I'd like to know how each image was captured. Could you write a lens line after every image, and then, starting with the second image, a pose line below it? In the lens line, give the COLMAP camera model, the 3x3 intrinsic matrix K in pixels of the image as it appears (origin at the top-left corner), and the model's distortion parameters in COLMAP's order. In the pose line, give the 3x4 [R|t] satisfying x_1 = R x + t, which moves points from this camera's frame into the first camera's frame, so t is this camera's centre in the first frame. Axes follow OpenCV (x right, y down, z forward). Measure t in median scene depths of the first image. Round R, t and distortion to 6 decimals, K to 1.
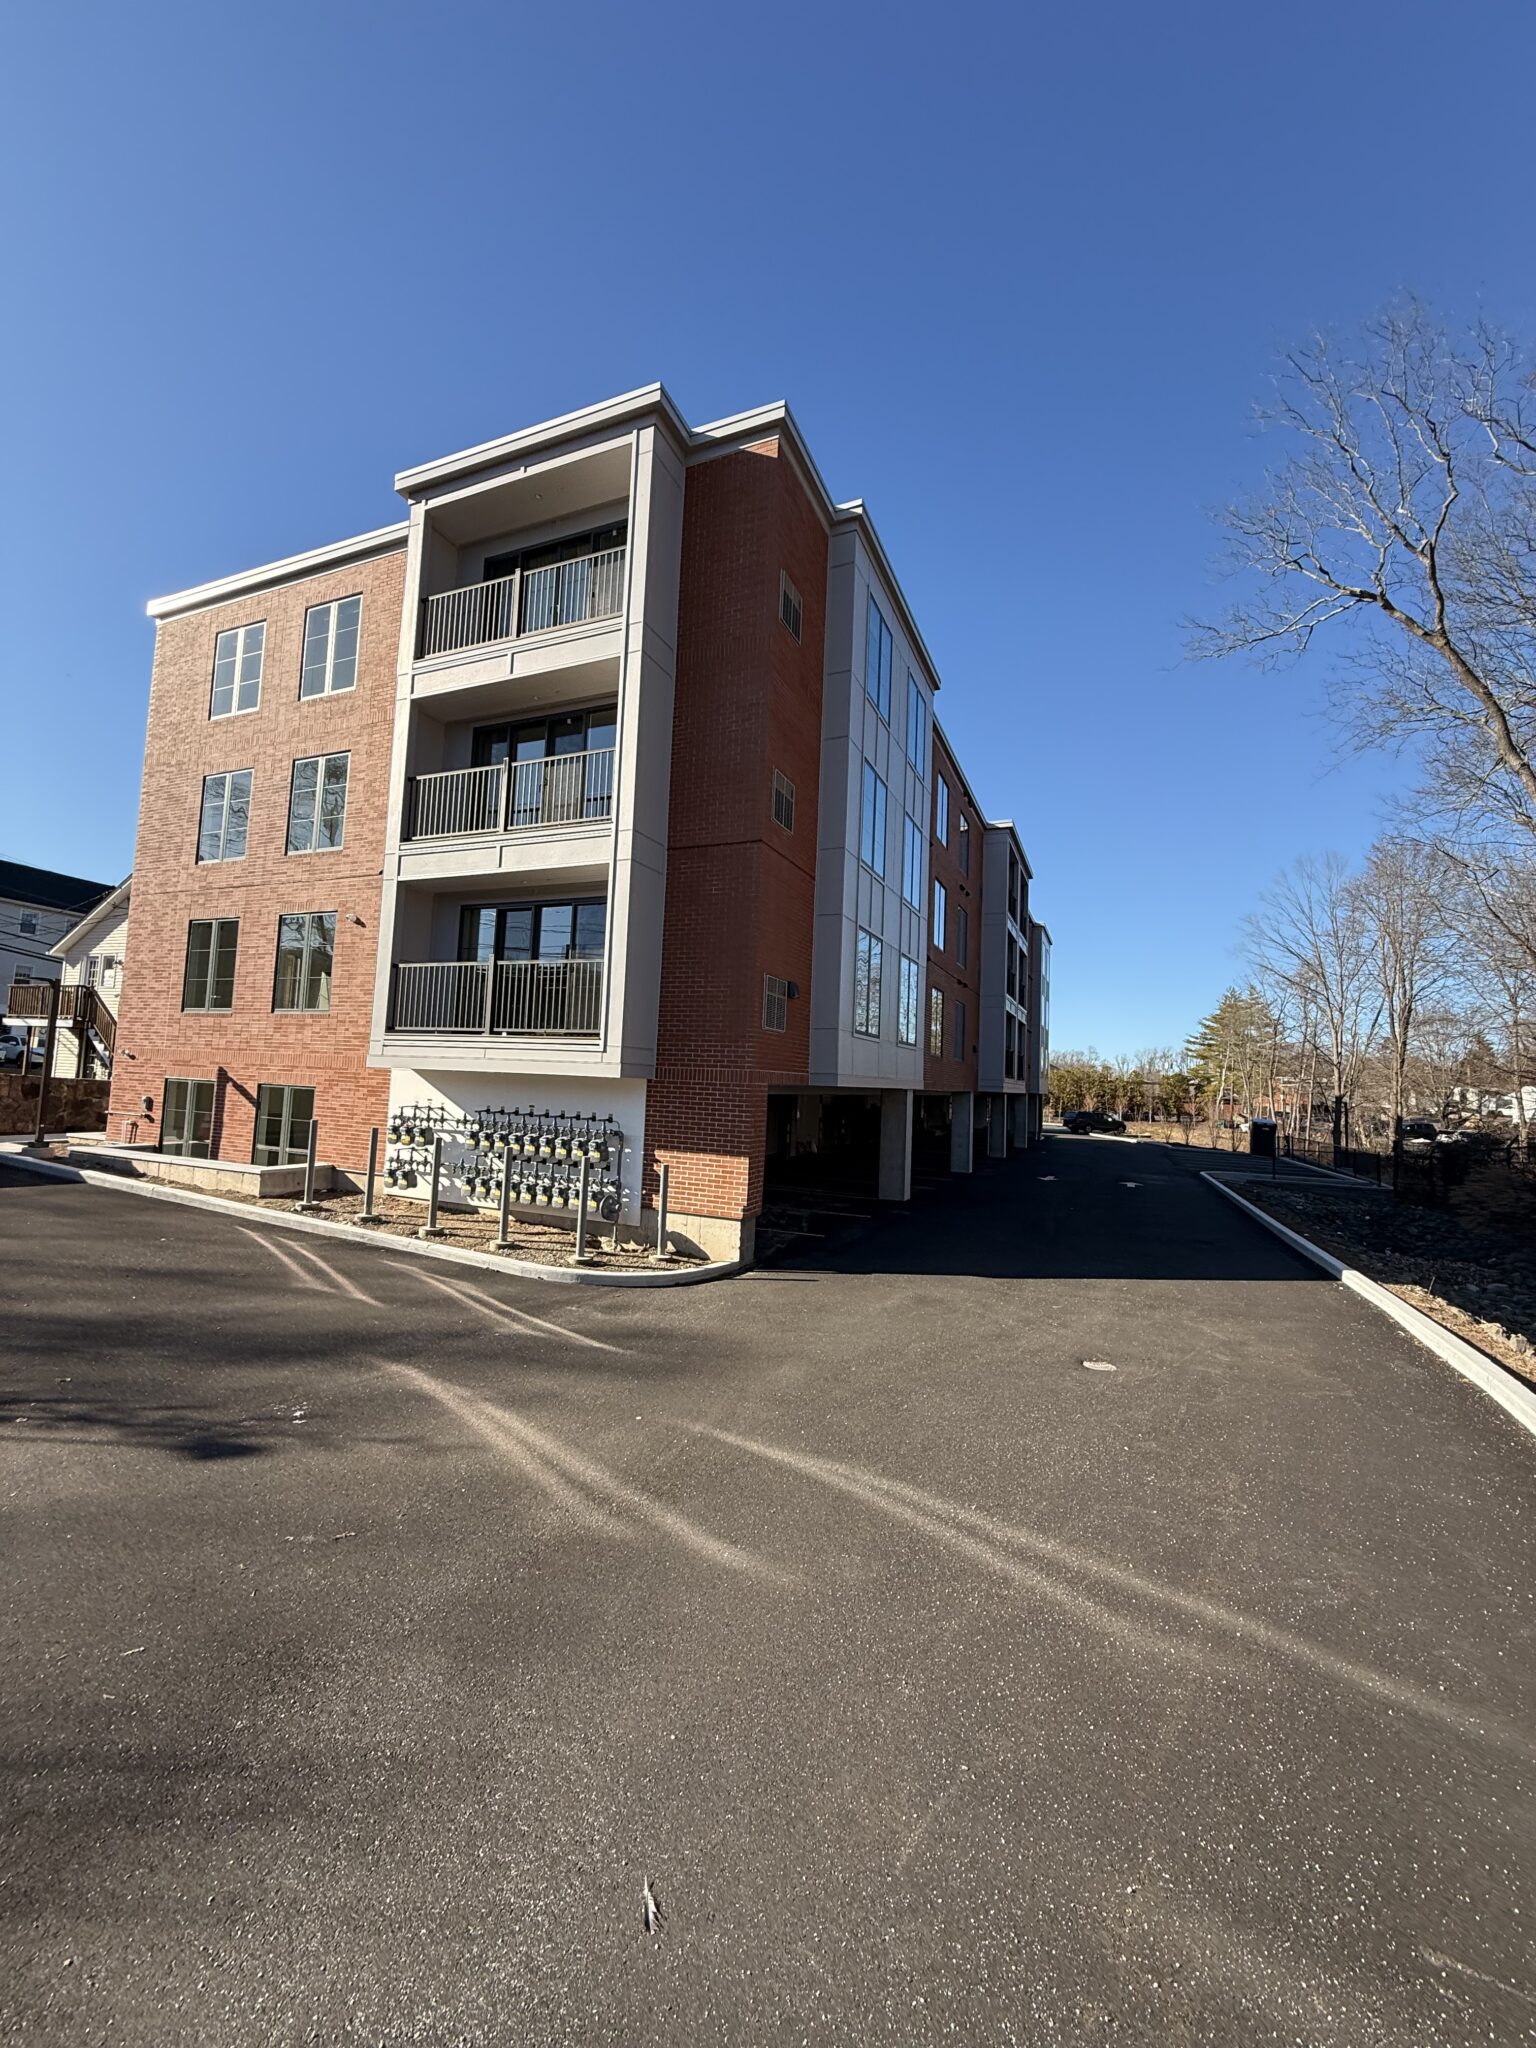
lens RADIAL K [[804.1, 0, 763.9], [0, 804.1, 1021.2], [0, 0, 1]] dist [-0.002813, -0.000381]
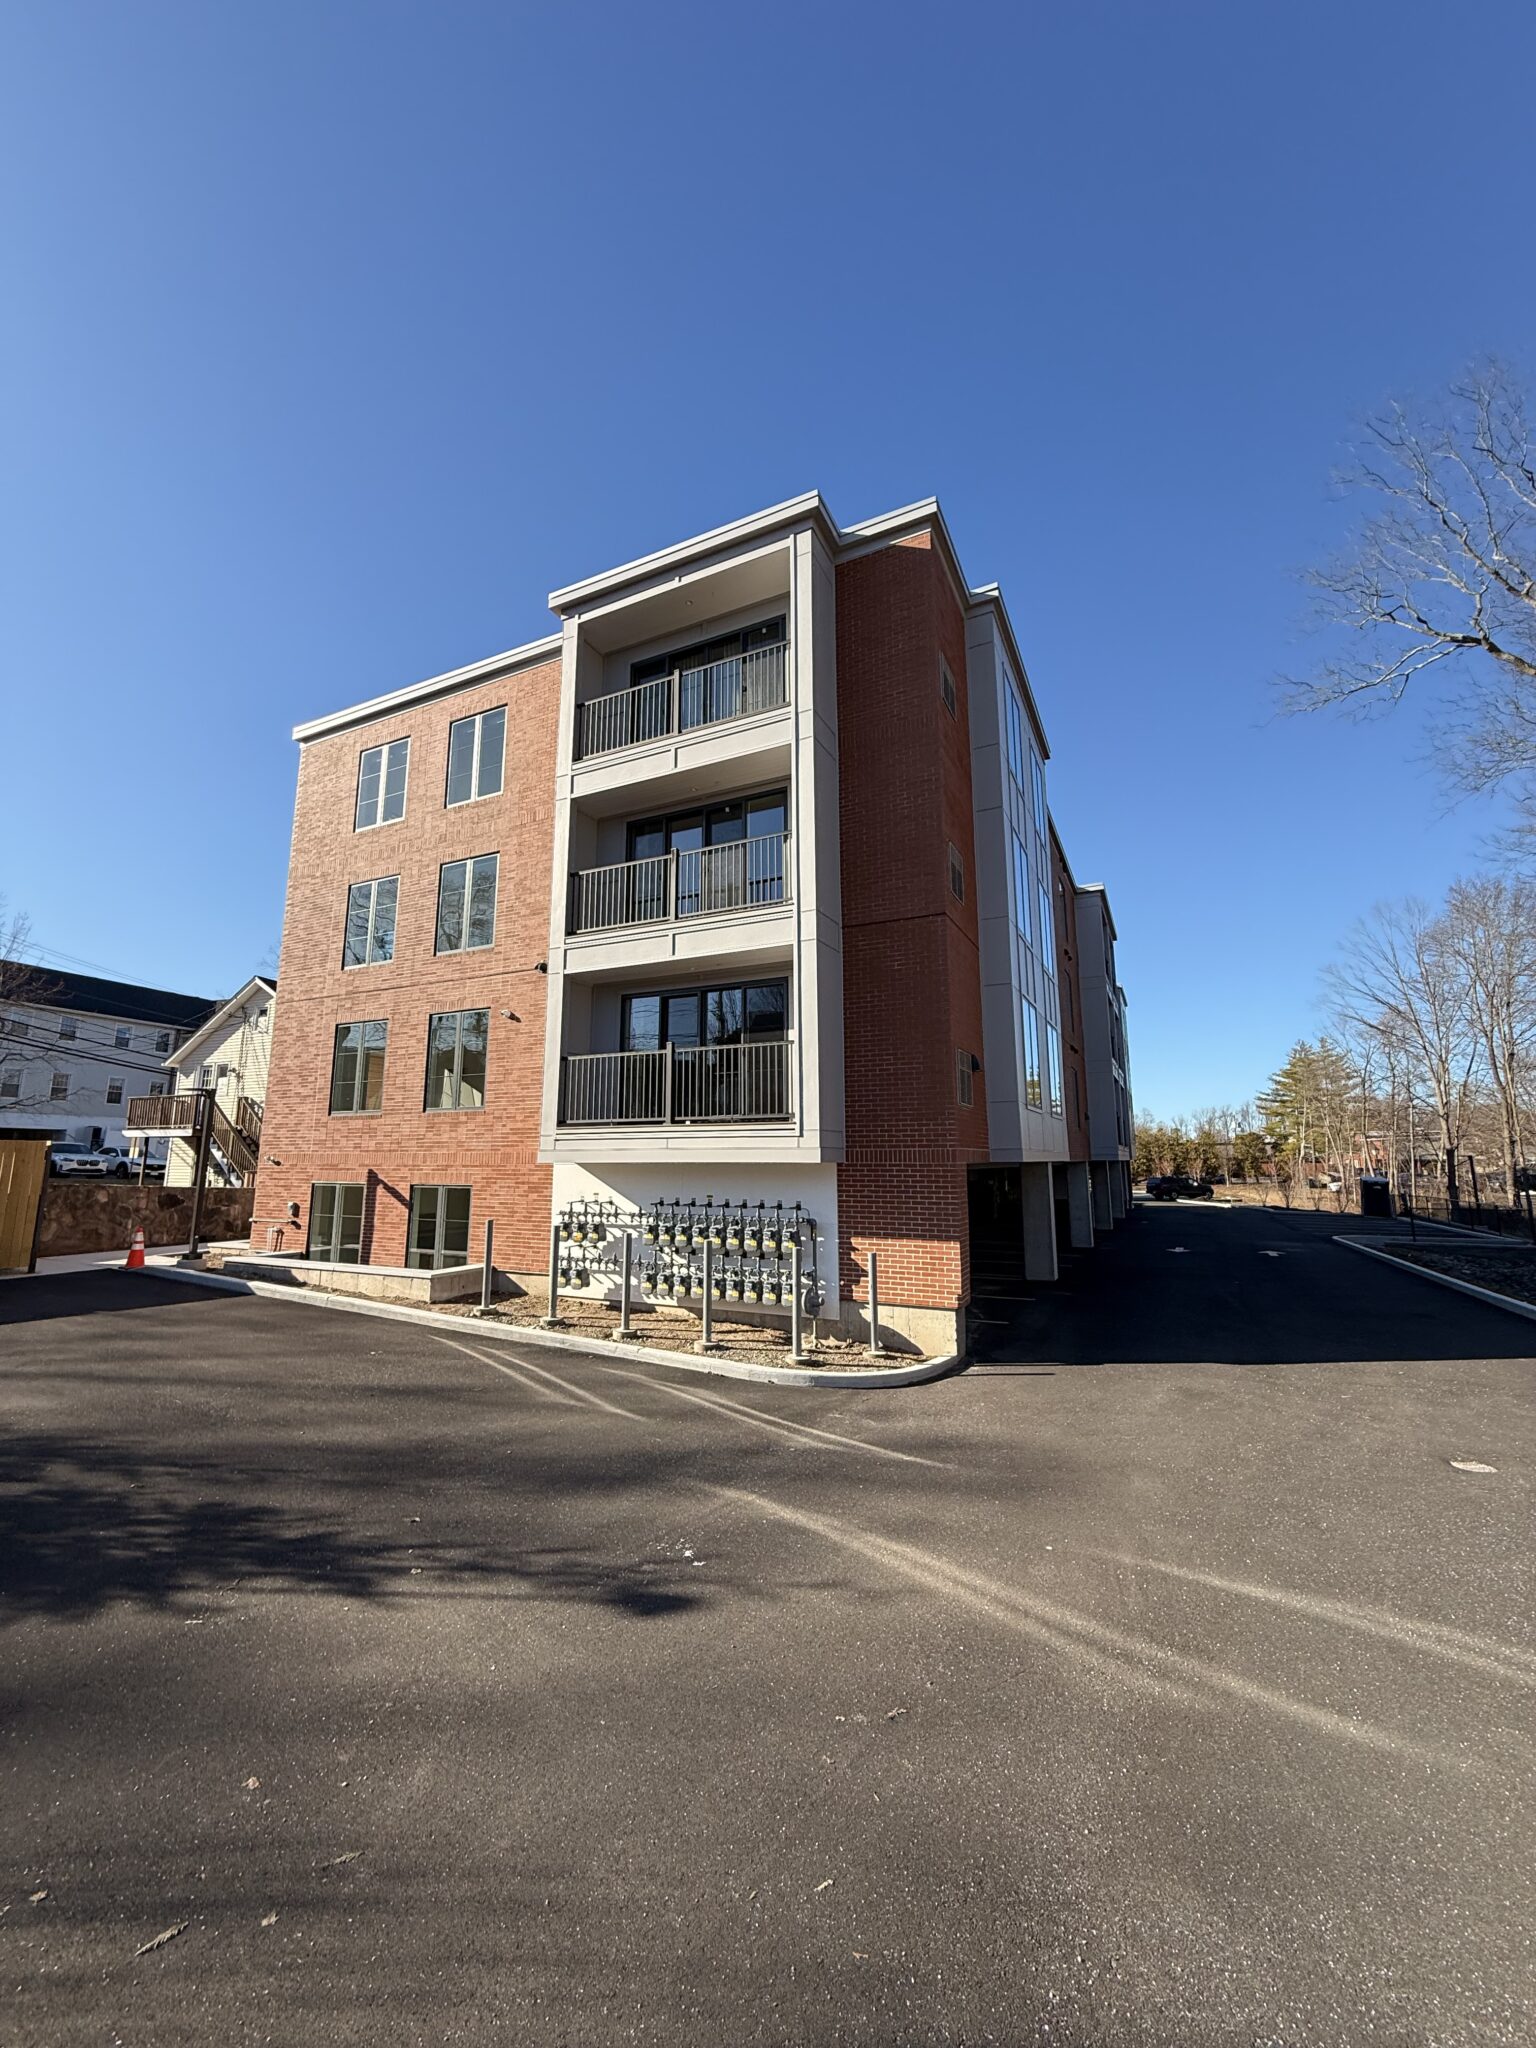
lens RADIAL K [[804.1, 0, 763.9], [0, 804.1, 1021.2], [0, 0, 1]] dist [-0.002813, -0.000381]
pose [[0.997695, -0.051794, -0.043852, -0.163863], [0.047296, 0.994056, -0.098059, -0.005856], [0.048670, 0.095759, 0.994214, 0.017968]]
